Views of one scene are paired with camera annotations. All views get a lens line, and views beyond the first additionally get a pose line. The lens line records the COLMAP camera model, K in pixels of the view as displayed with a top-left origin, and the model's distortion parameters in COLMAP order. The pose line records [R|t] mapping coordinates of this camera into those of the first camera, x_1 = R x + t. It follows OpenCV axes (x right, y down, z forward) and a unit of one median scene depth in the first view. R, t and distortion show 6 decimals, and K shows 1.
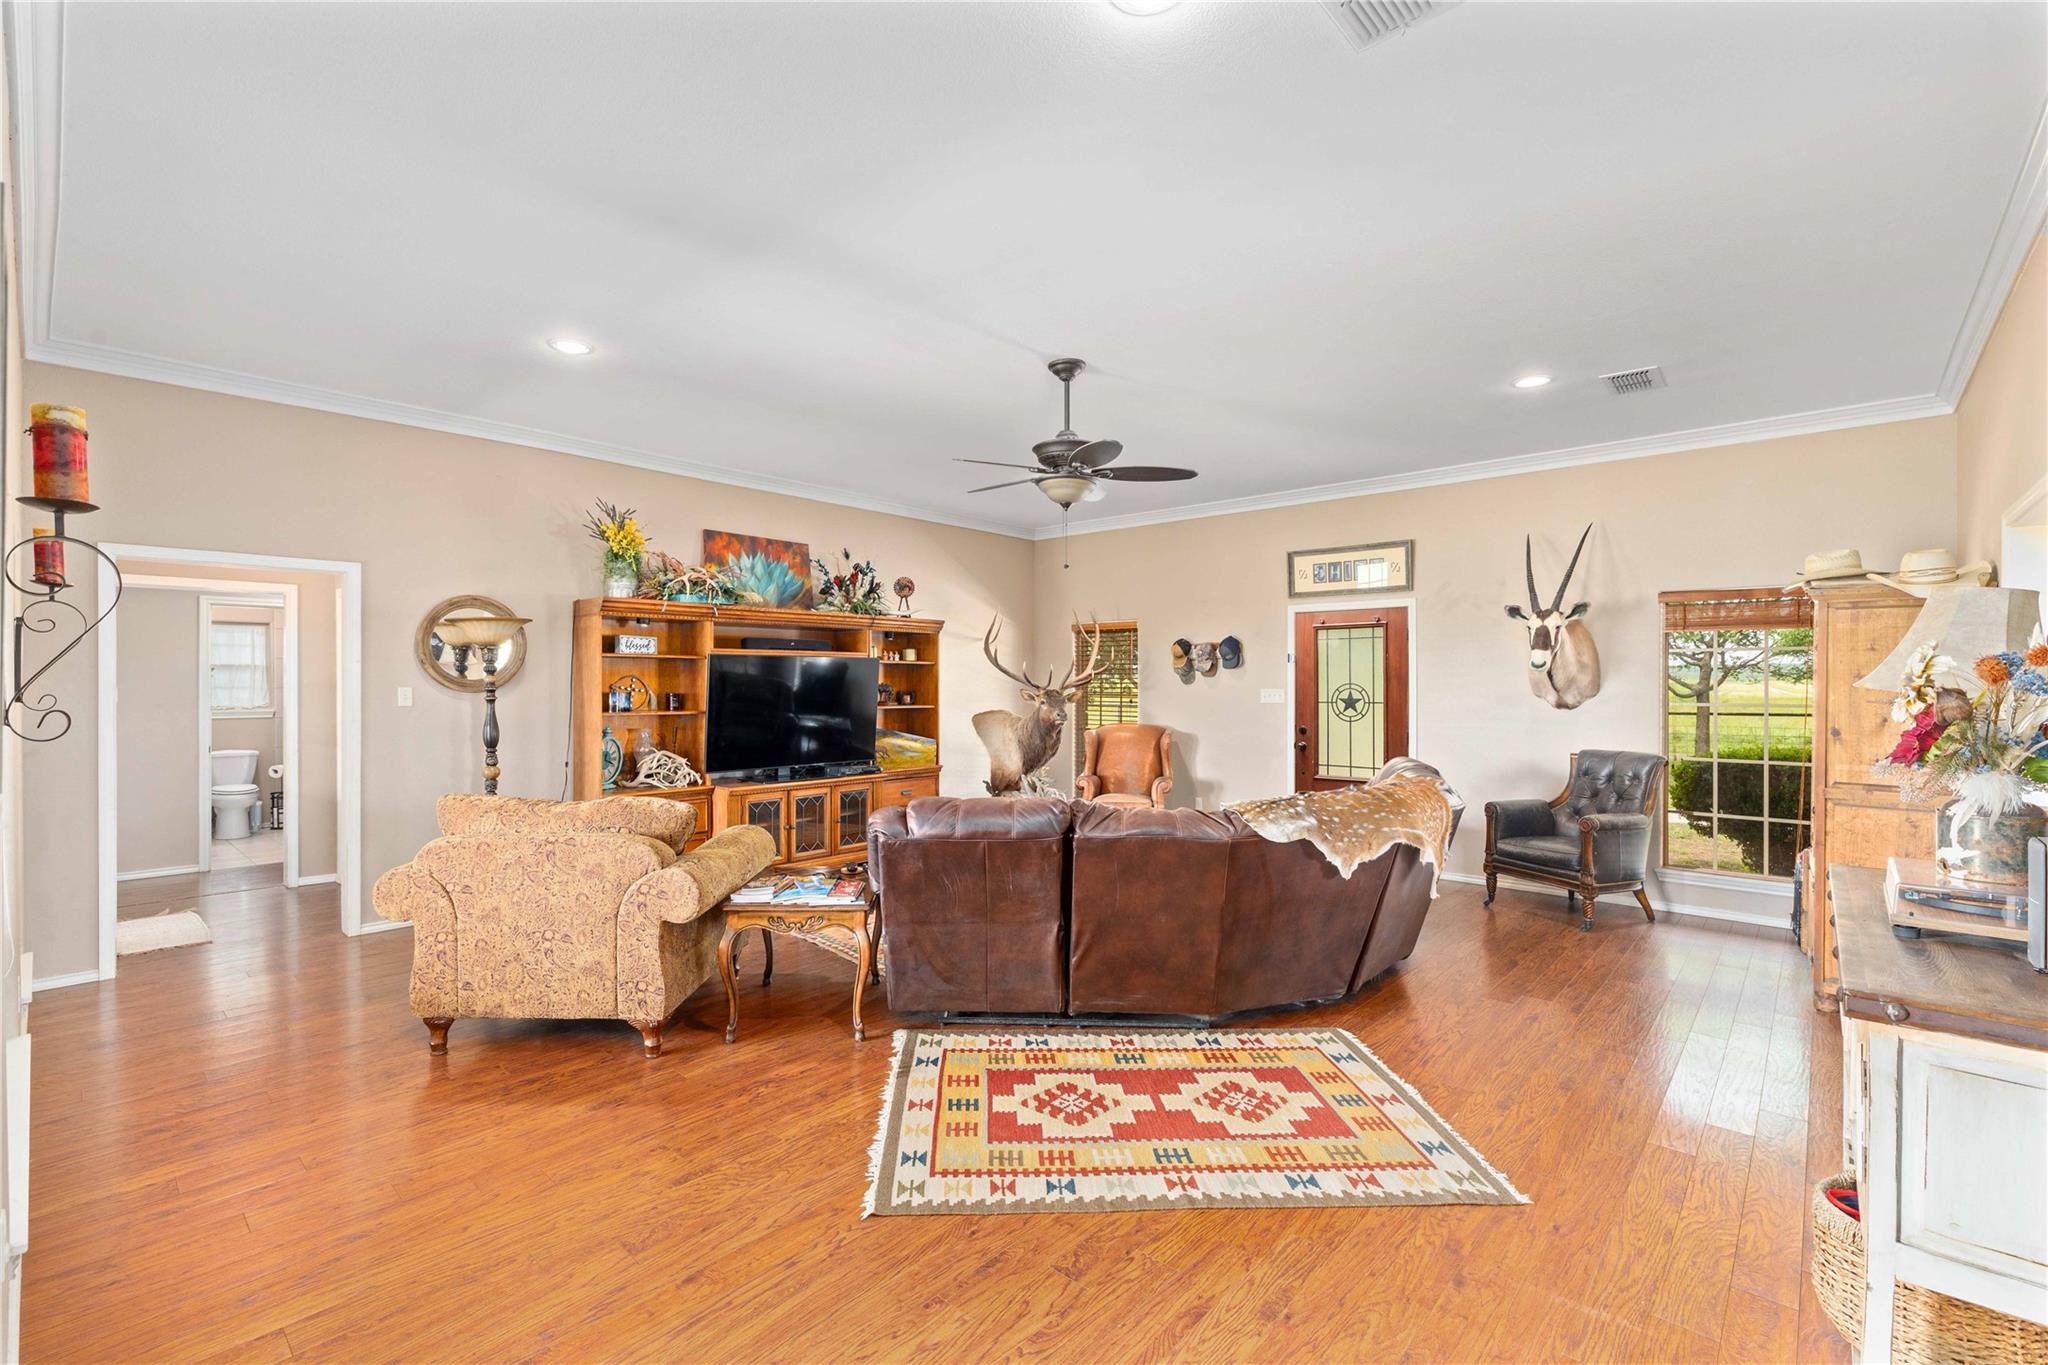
lens RADIAL K [[897.0, 0, 1018.1], [0, 897.0, 678.0], [0, 0, 1]] dist [0.000369, -0.000021]
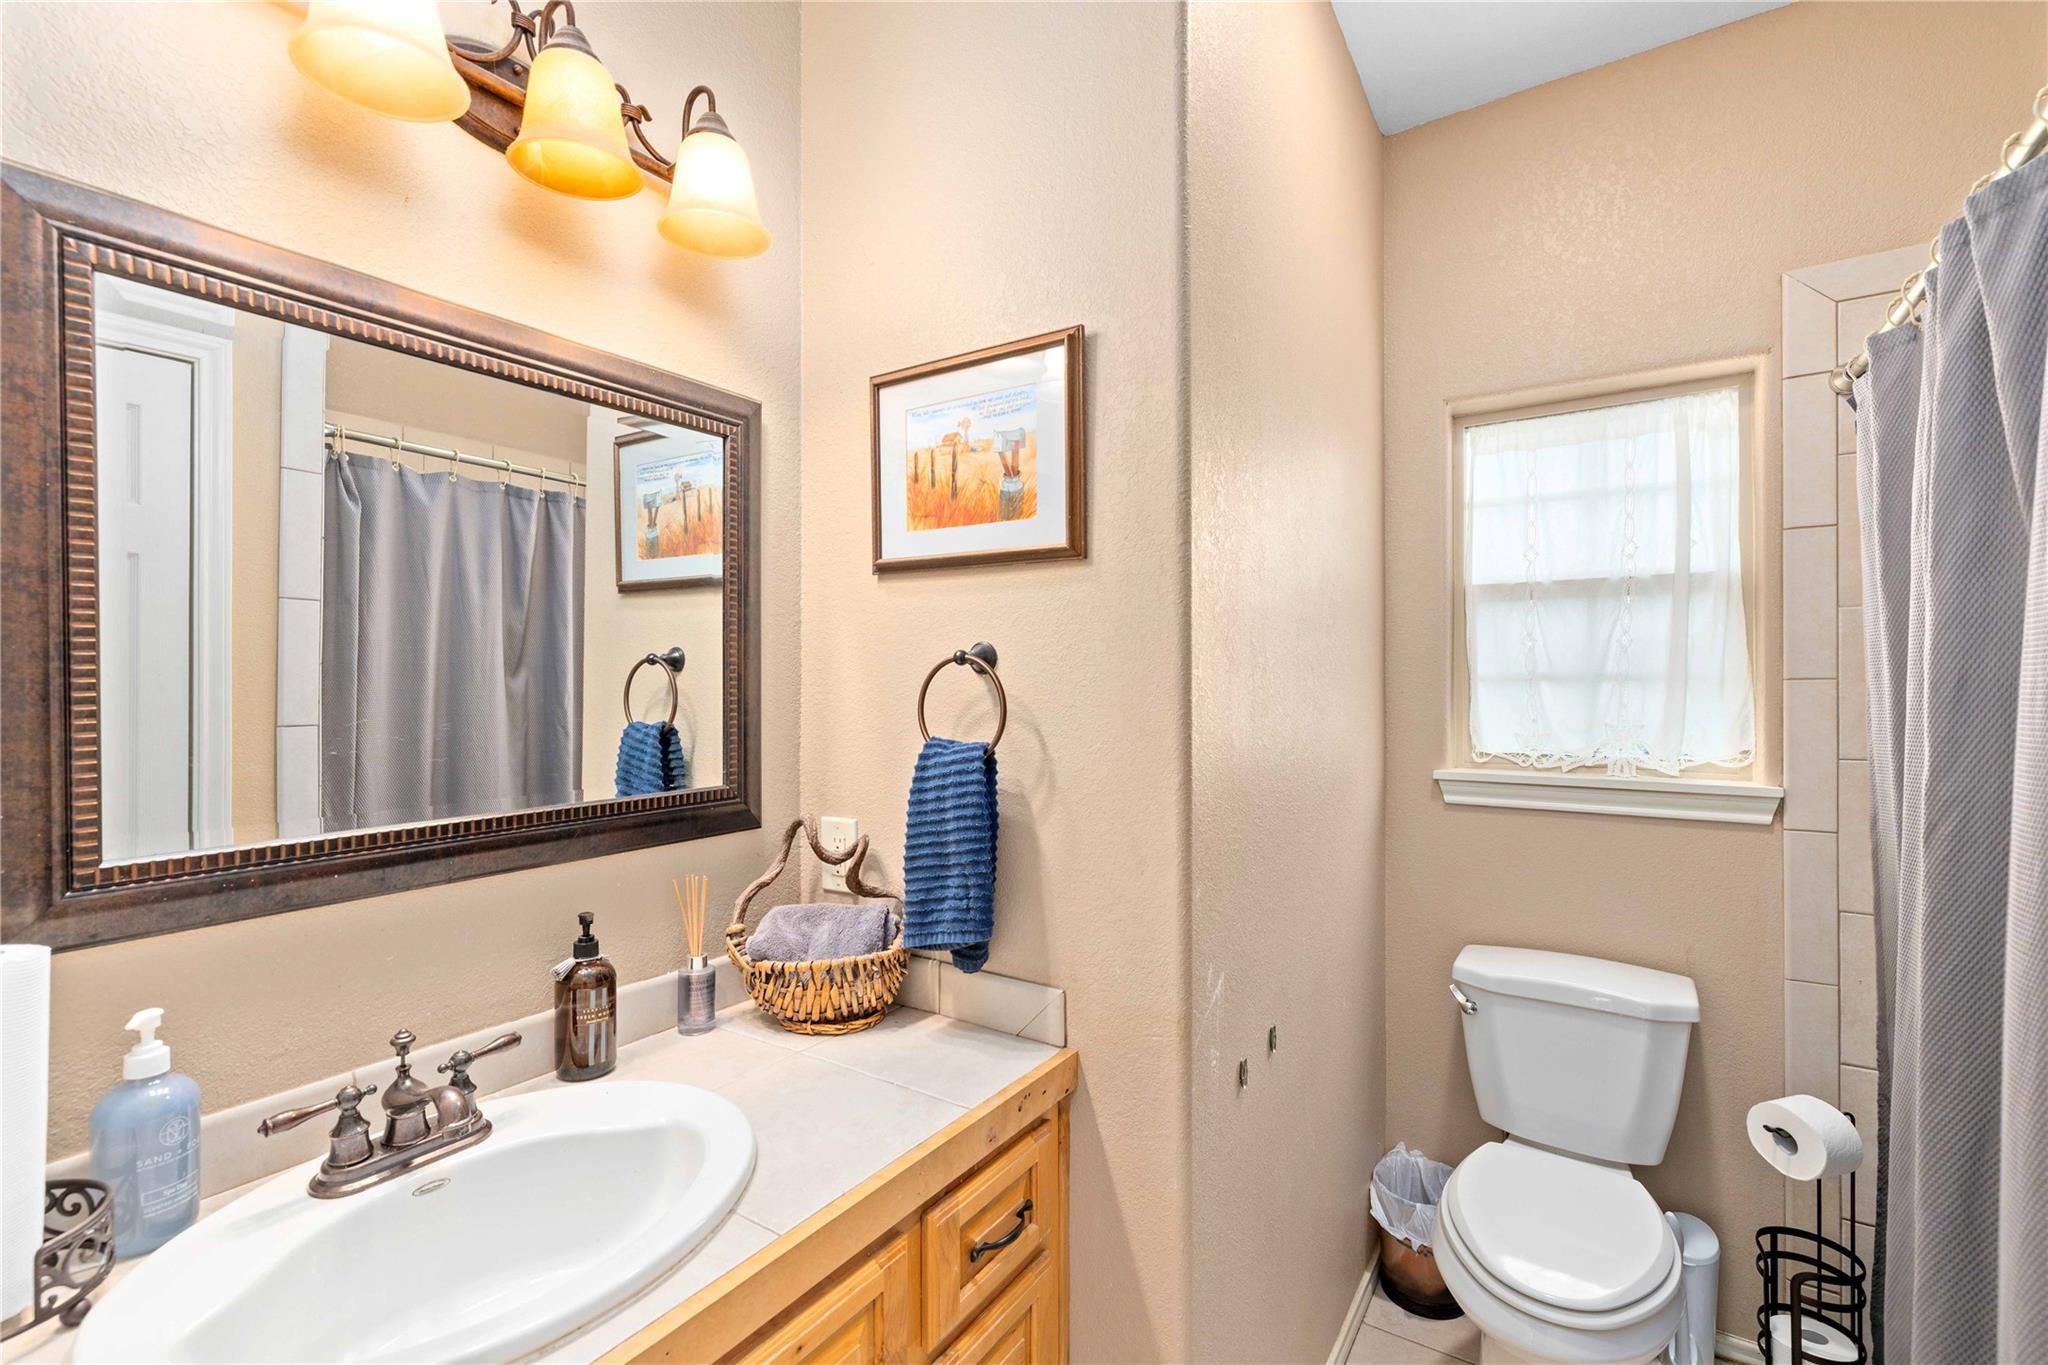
lens RADIAL K [[897.0, 0, 1018.1], [0, 897.0, 678.0], [0, 0, 1]] dist [0.000369, -0.000021]
pose [[0.150050, -0.002595, -0.988675, -0.669609], [0.001752, 0.999996, -0.002359, 0.010922], [0.988677, -0.001379, 0.150054, 0.816802]]
